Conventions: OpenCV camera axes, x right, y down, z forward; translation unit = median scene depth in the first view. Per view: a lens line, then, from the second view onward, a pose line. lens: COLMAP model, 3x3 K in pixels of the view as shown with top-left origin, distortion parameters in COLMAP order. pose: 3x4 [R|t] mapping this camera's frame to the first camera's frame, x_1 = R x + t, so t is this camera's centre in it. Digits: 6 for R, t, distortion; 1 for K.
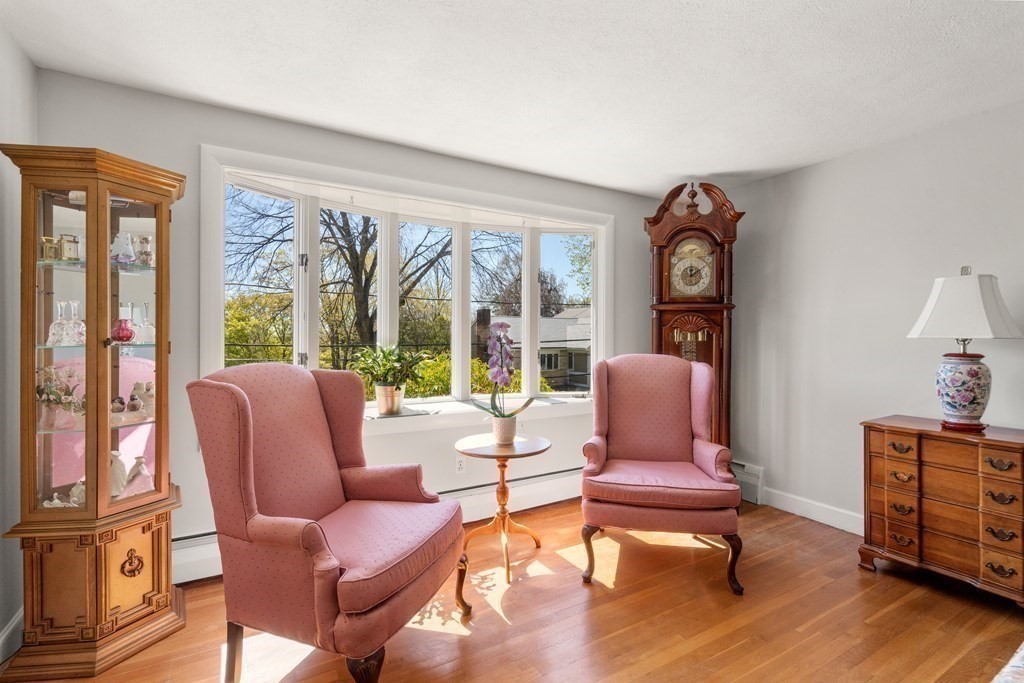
lens RADIAL K [[465.9, 0, 493.5], [0, 465.9, 338.9], [0, 0, 1]] dist [-0.009243, 0.002485]
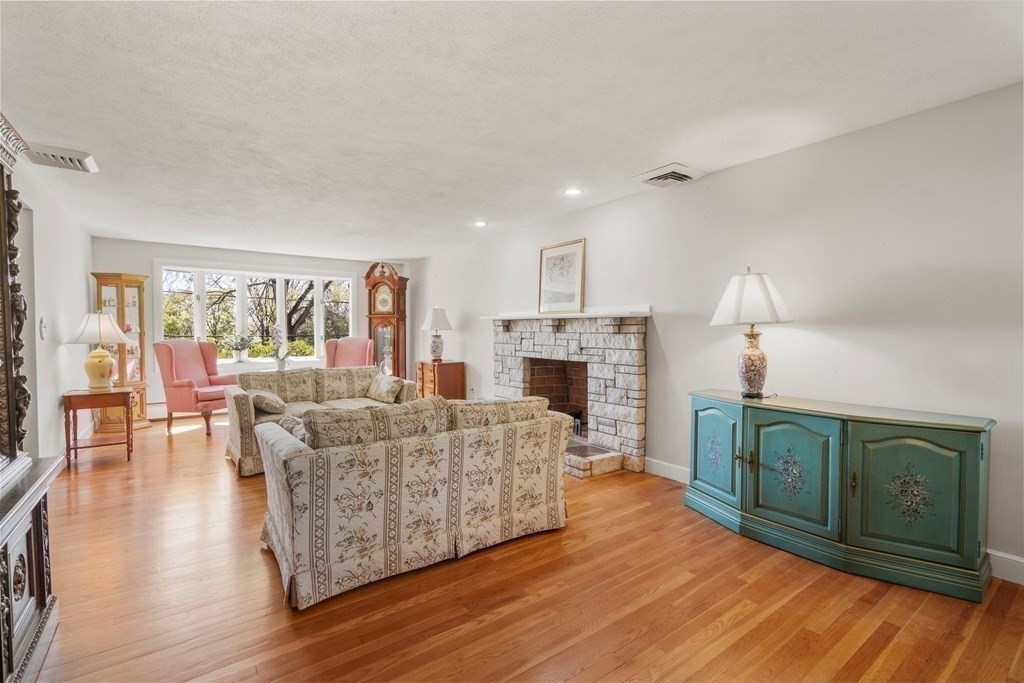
lens RADIAL K [[465.9, 0, 500.7], [0, 465.9, 346.8], [0, 0, 1]] dist [-0.009243, 0.002485]
pose [[0.993114, -0.005036, 0.117045, 1.116783], [0.001246, 0.999473, 0.032430, 0.010206], [-0.117147, -0.032061, 0.992597, -2.032828]]
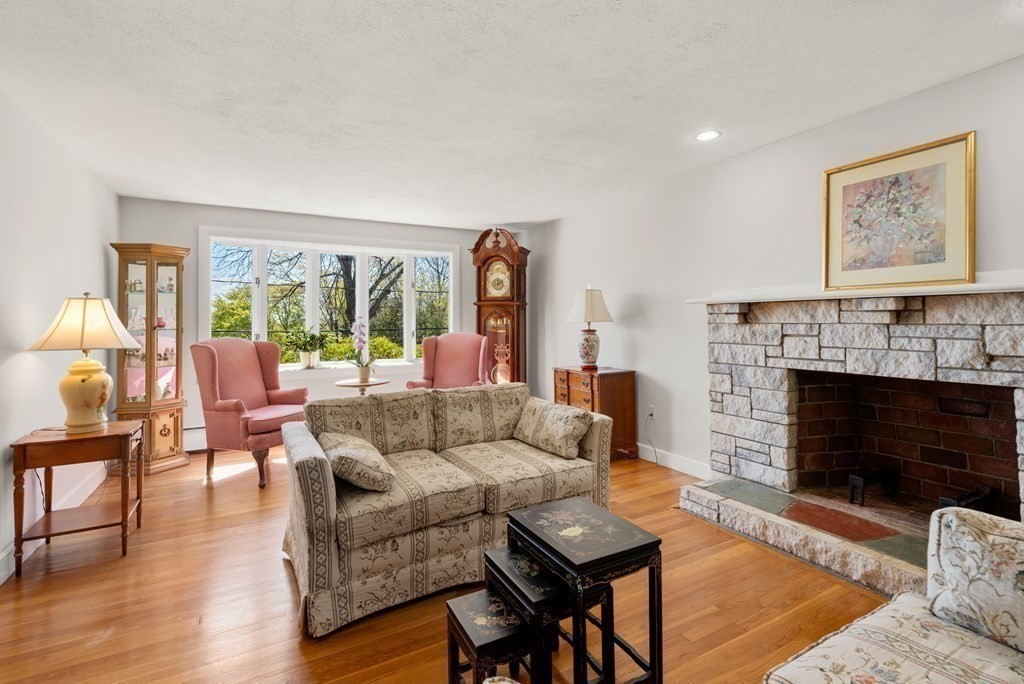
lens RADIAL K [[465.9, 0, 493.6], [0, 465.9, 315.0], [0, 0, 1]] dist [-0.009243, 0.002485]
pose [[0.999793, -0.010441, -0.017490, 0.676598], [0.010116, 0.999776, -0.018595, 0.002807], [0.017681, 0.018414, 0.999674, -0.976034]]
